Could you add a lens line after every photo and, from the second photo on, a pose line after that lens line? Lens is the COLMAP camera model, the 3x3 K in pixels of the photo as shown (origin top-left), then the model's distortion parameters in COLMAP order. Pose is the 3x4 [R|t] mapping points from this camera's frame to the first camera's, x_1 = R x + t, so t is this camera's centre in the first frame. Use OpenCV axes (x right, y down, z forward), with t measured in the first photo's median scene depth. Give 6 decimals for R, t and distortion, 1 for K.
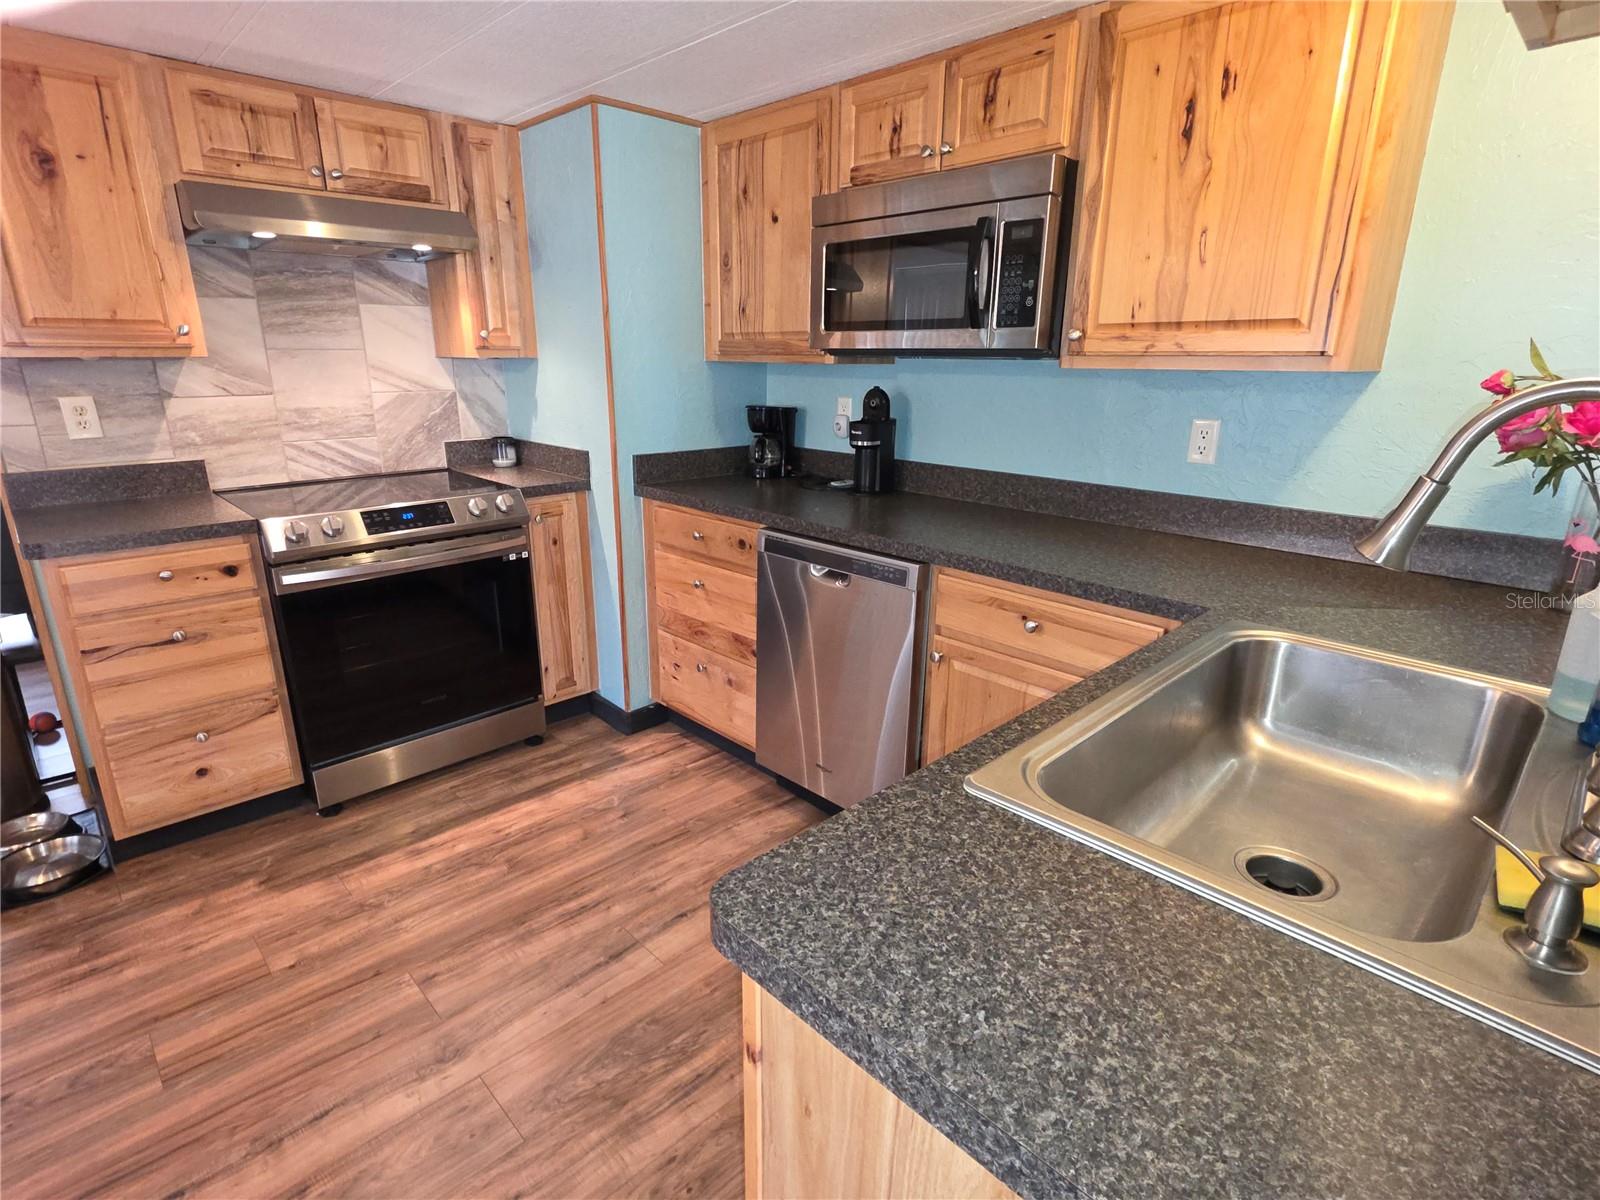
lens RADIAL K [[810.9, 0, 798.5], [0, 810.9, 599.7], [0, 0, 1]] dist [-0.001090, -0.000930]
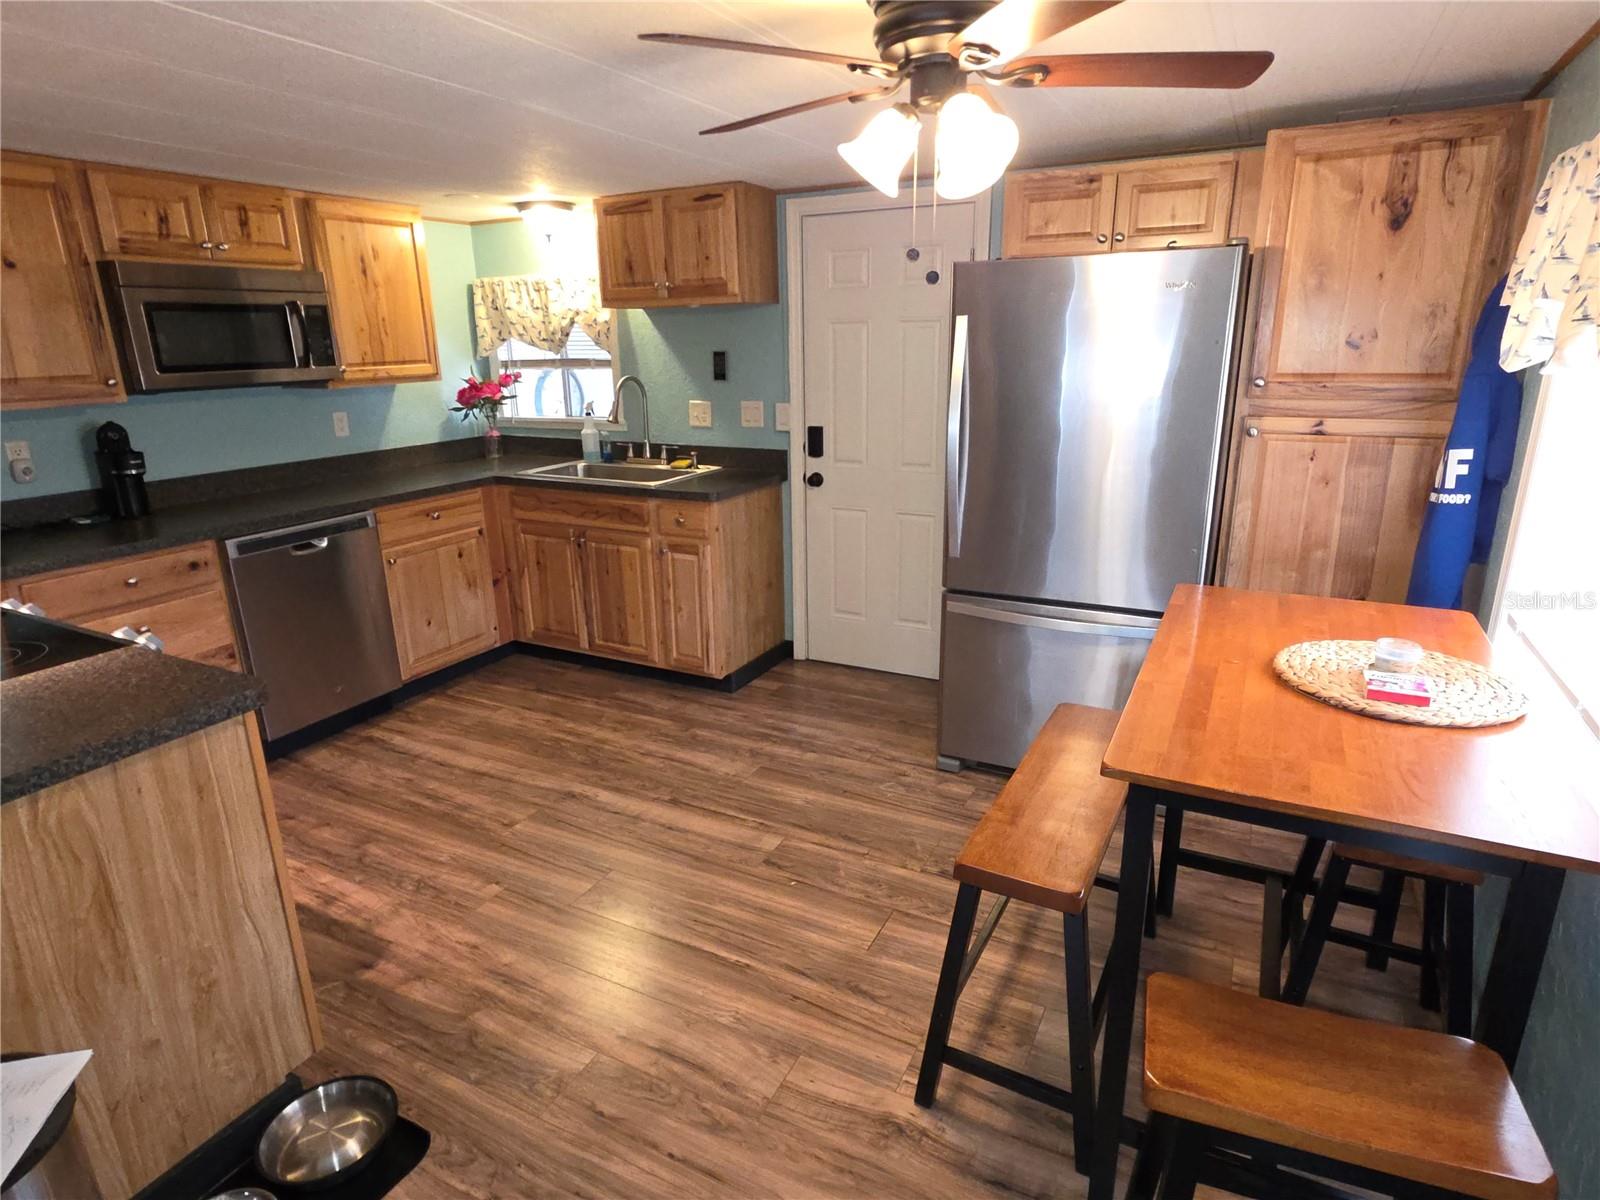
lens RADIAL K [[892.7, 0, 796.0], [0, 892.7, 602.5], [0, 0, 1]] dist [-0.000367, -0.003500]
pose [[-0.316665, -0.274164, 0.908051, -1.719868], [0.289801, 0.883578, 0.367837, -0.278199], [-0.903182, 0.379636, -0.200346, 0.621487]]
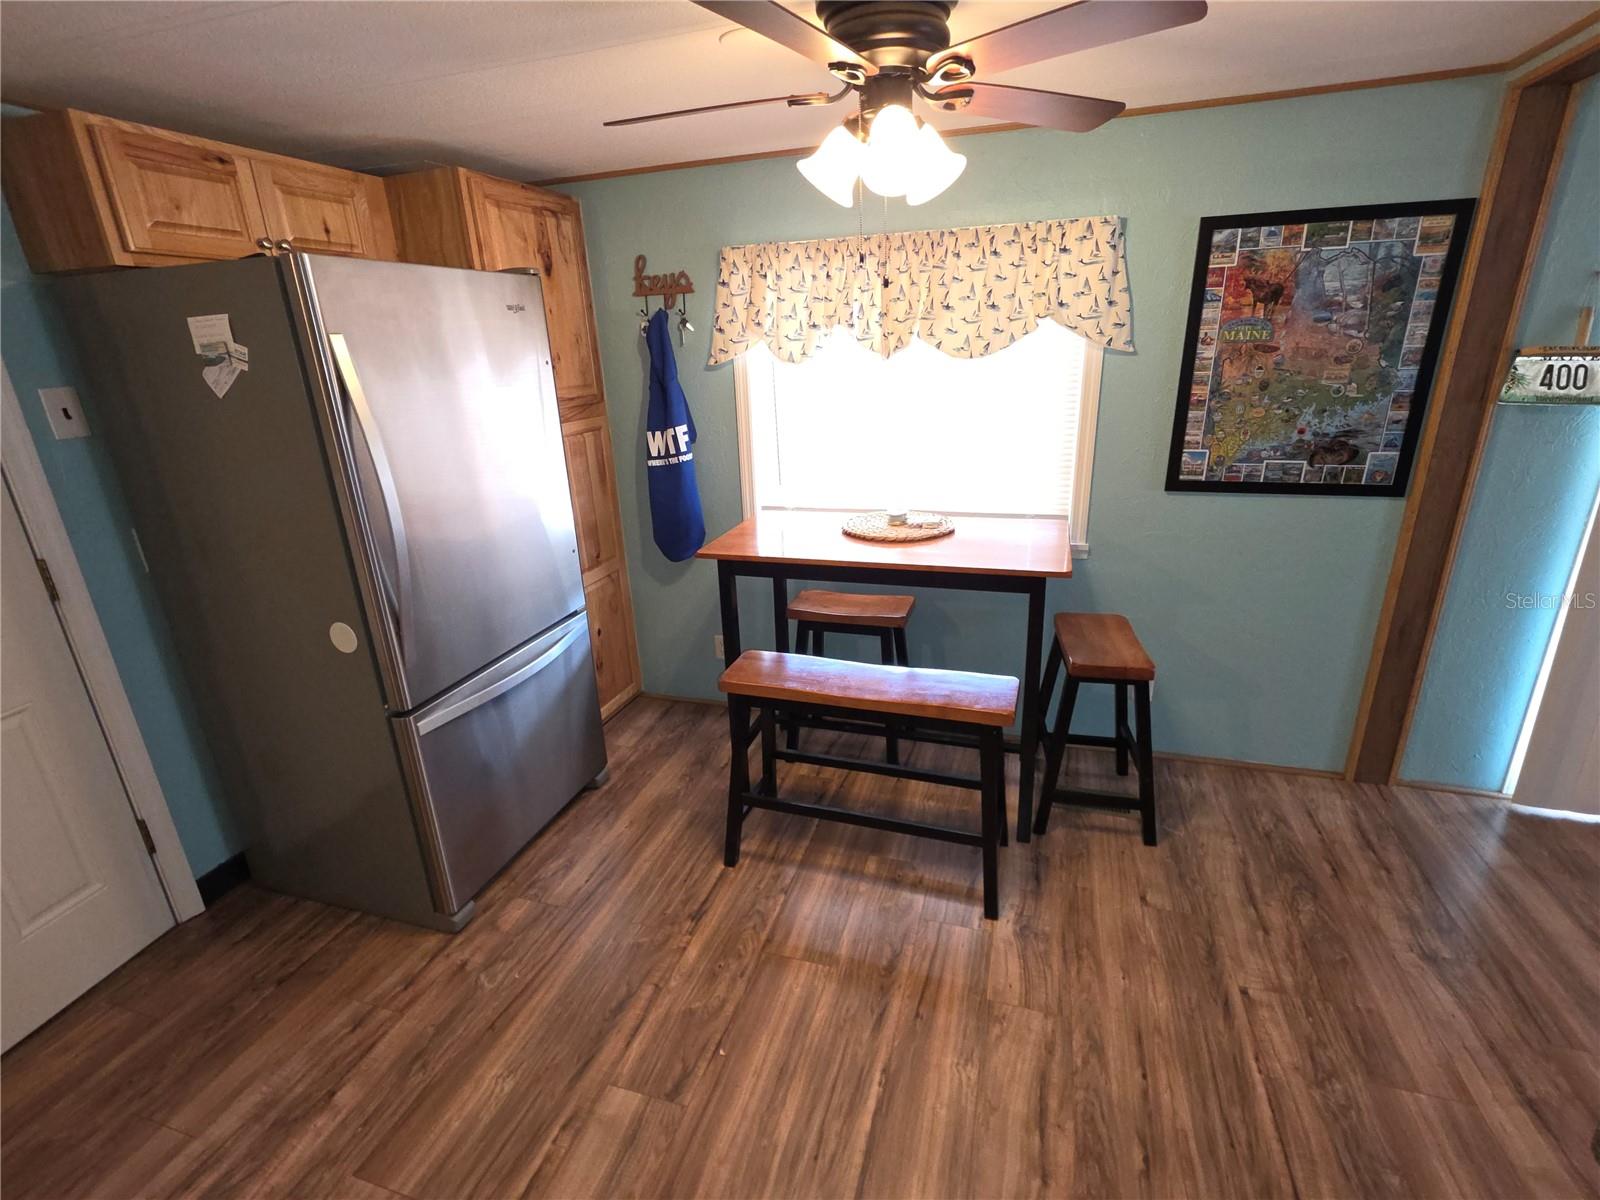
lens RADIAL K [[743.0, 0, 798.3], [0, 743.0, 597.0], [0, 0, 1]] dist [0.001194, 0.000156]
pose [[-0.881552, 0.181845, -0.435658, -0.518561], [-0.103403, 0.826050, 0.554030, -0.343804], [0.460623, 0.533454, -0.709403, 0.870122]]
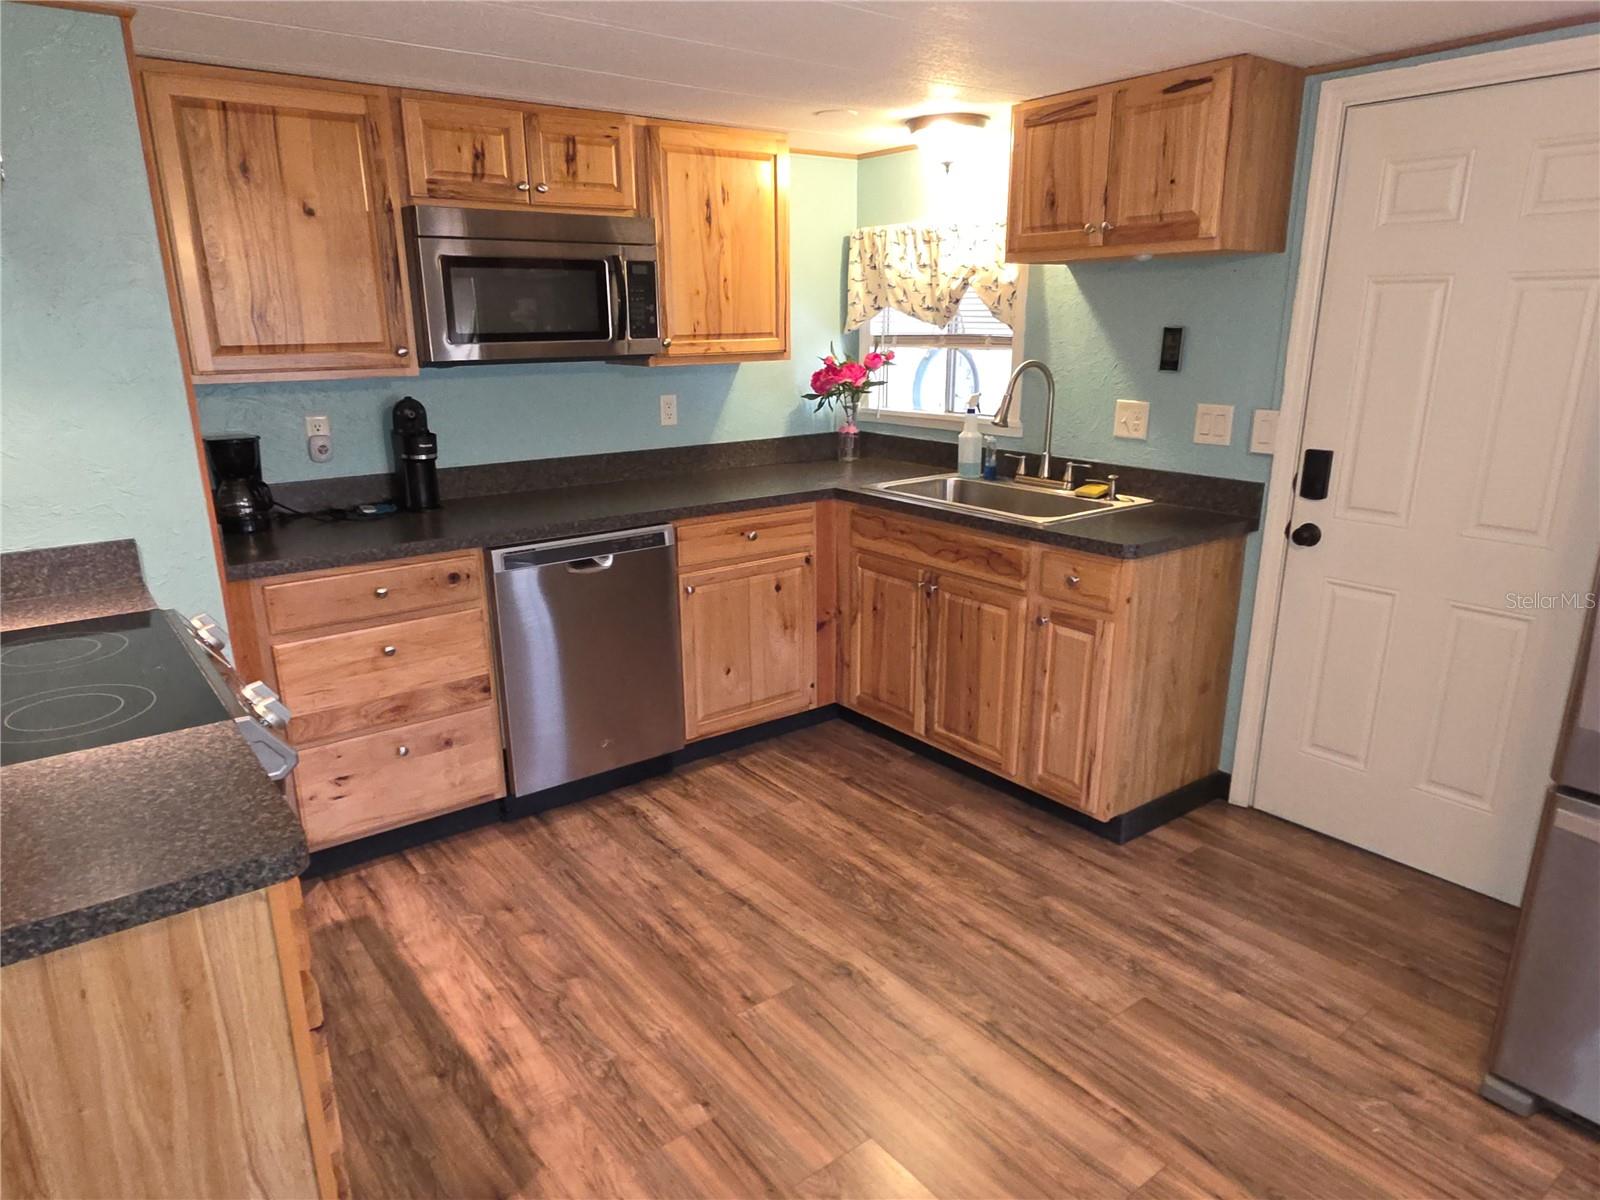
lens RADIAL K [[1028.0, 0, 782.8], [0, 1028.0, 623.0], [0, 0, 1]] dist [0.002533, -0.004003]
pose [[0.121795, -0.292365, 0.948519, -1.344497], [0.297420, 0.922471, 0.246146, -0.232889], [-0.946946, 0.252129, 0.199308, 0.518888]]
